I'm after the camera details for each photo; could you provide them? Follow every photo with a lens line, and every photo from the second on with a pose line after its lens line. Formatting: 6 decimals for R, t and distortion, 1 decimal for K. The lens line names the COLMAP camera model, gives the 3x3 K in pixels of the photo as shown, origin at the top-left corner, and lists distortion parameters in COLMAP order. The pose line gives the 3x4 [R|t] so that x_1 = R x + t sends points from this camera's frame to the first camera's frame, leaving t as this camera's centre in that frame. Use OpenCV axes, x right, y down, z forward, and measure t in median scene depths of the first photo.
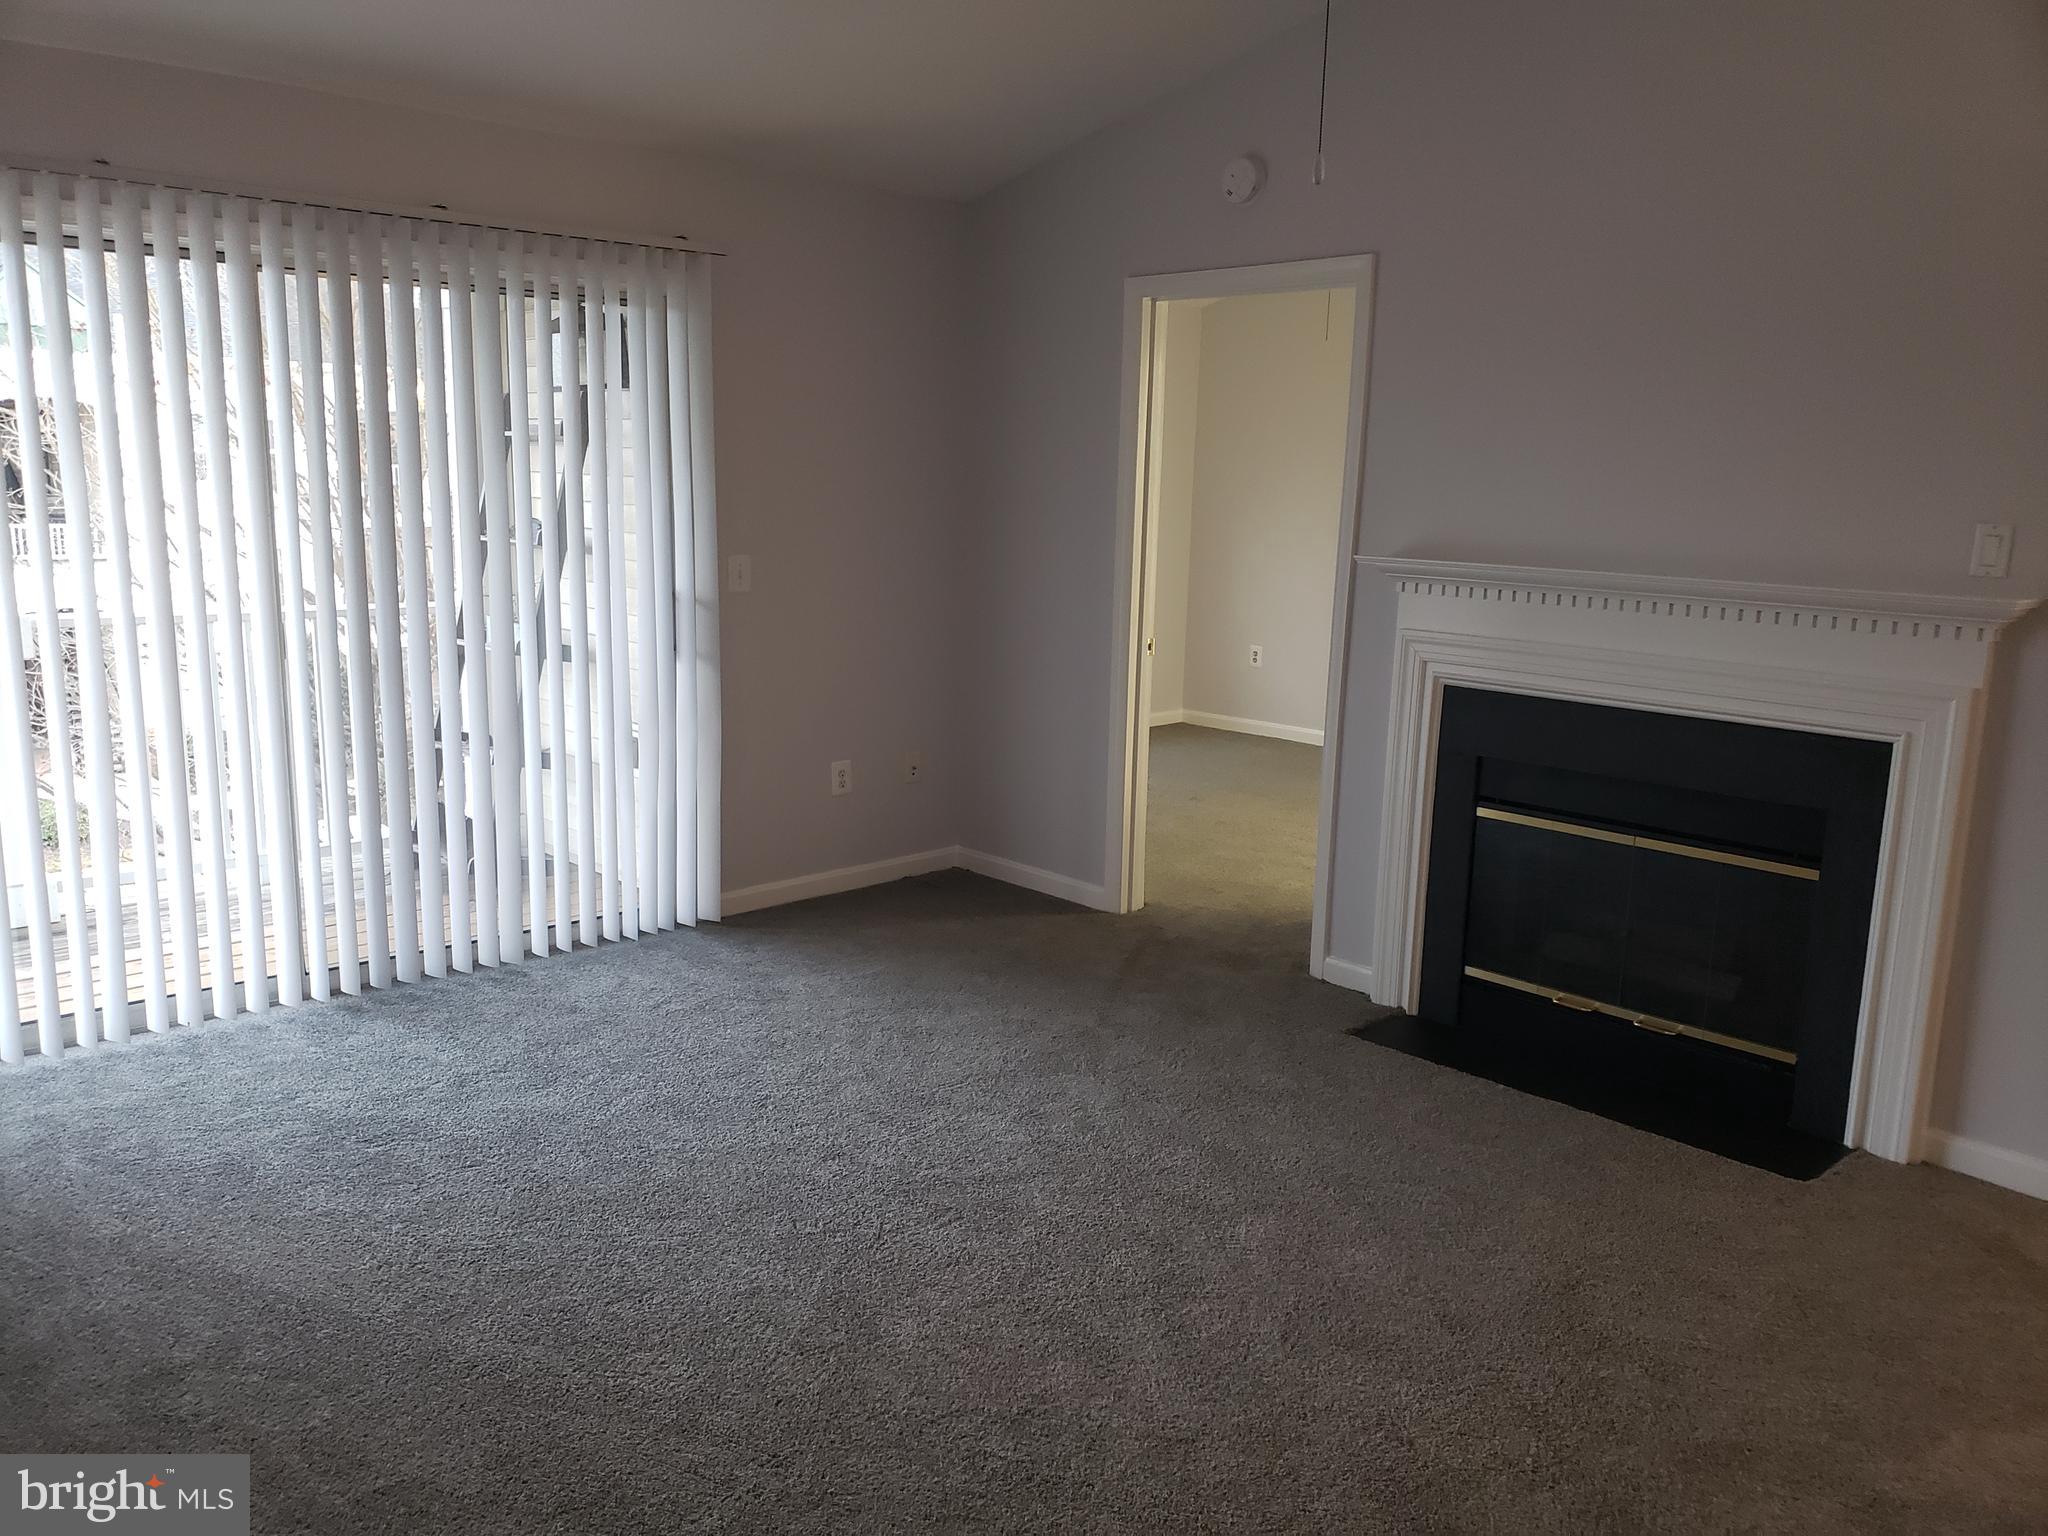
lens RADIAL K [[1554.6, 0, 1014.0], [0, 1554.6, 755.1], [0, 0, 1]] dist [0.032121, -0.038474]
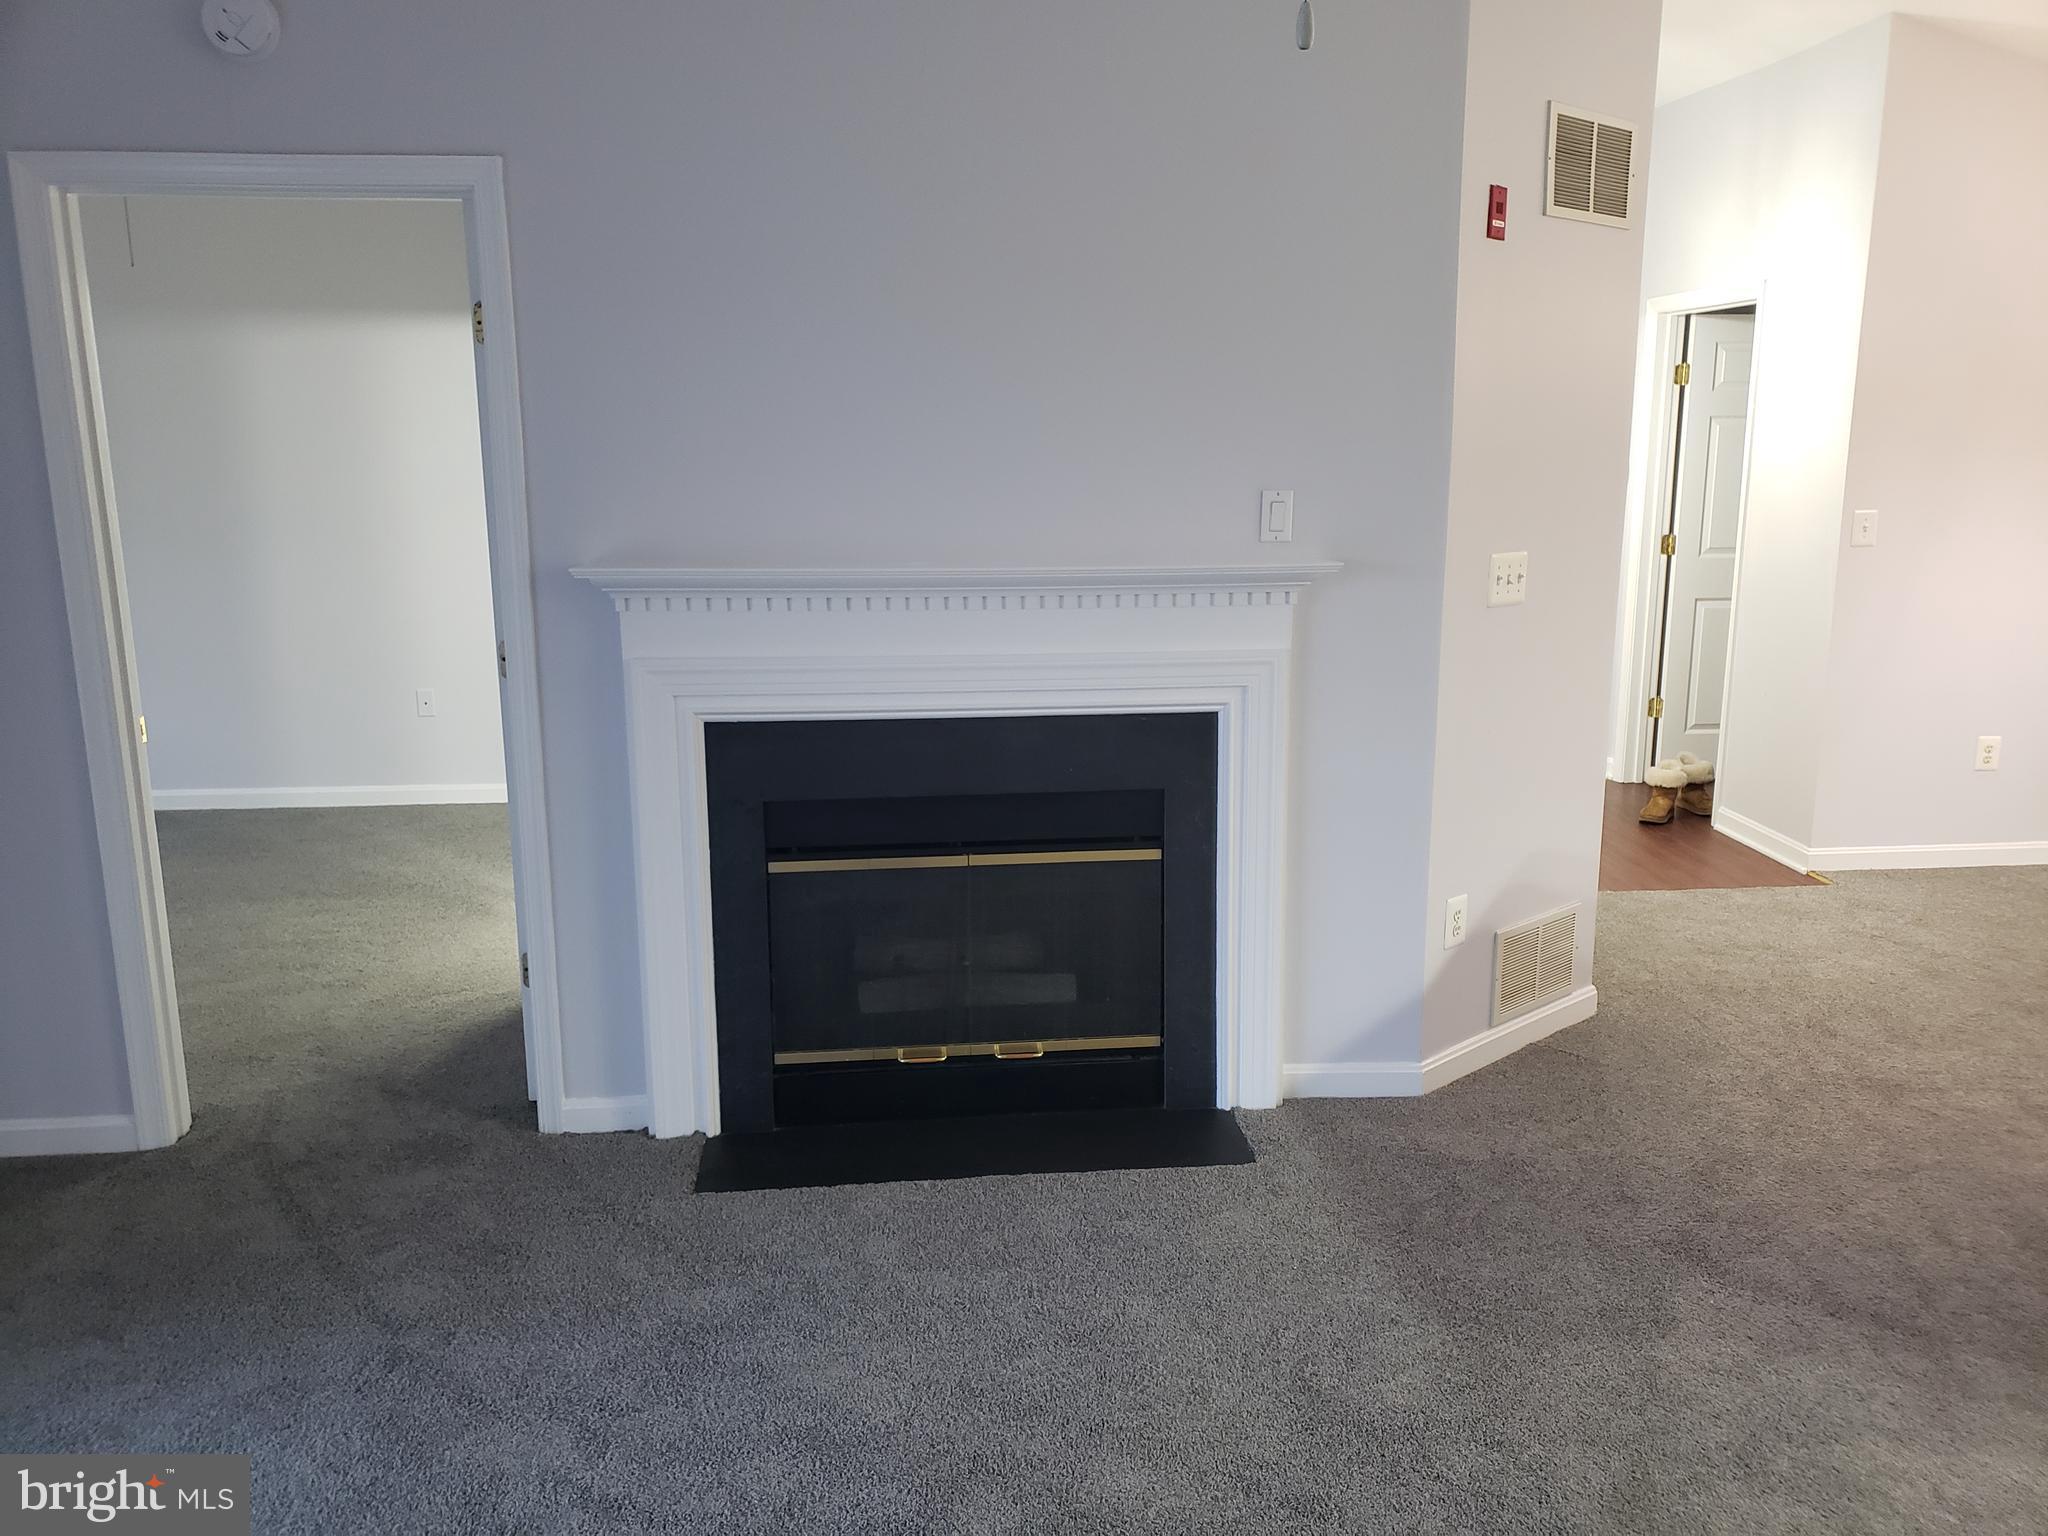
lens RADIAL K [[1554.6, 0, 1052.6], [0, 1554.6, 751.3], [0, 0, 1]] dist [0.032121, -0.038474]
pose [[0.591609, -0.163310, 0.789512, -0.255209], [0.158719, 0.983697, 0.084544, -0.070648], [-0.790447, 0.075293, 0.607885, 0.386544]]
